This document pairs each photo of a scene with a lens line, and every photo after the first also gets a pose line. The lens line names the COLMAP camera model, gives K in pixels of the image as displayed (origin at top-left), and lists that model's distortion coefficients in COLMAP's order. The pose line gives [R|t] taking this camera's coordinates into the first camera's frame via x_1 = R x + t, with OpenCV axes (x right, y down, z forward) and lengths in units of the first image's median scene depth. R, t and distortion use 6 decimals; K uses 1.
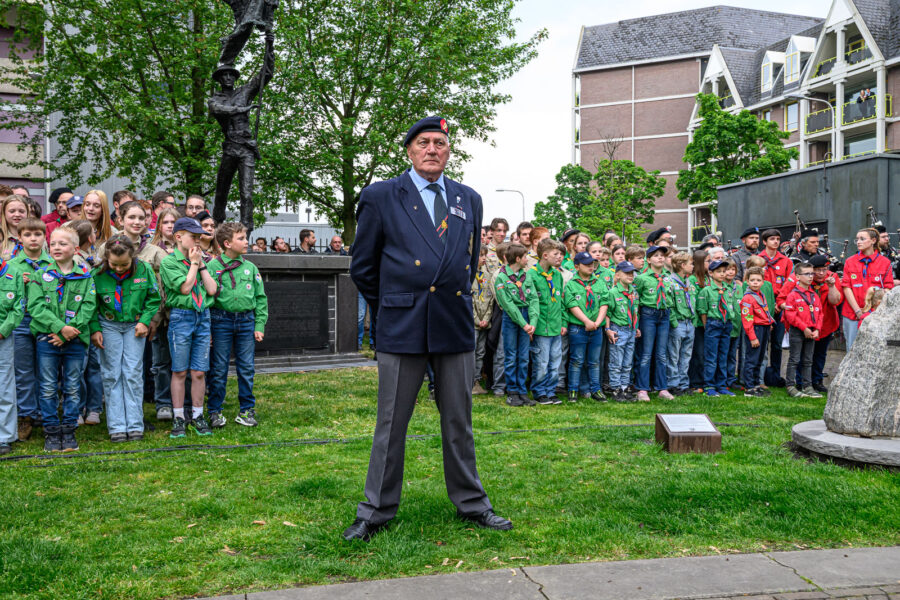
lens RADIAL K [[767.5, 0, 449.9], [0, 767.5, 316.9], [0, 0, 1]] dist [0.004527, 0.010864]
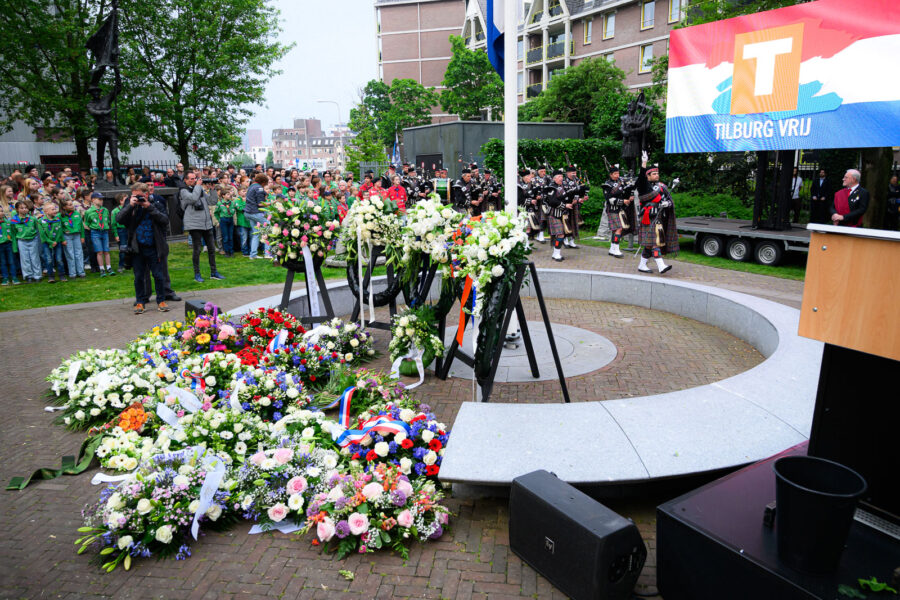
lens RADIAL K [[619.8, 0, 450.0], [0, 619.8, 300.0], [0, 0, 1]] dist [-0.010381, -0.002017]
pose [[0.977470, -0.067648, 0.199939, 0.054650], [0.031032, 0.983014, 0.180885, -0.014238], [-0.208779, -0.170606, 0.962967, -0.177501]]
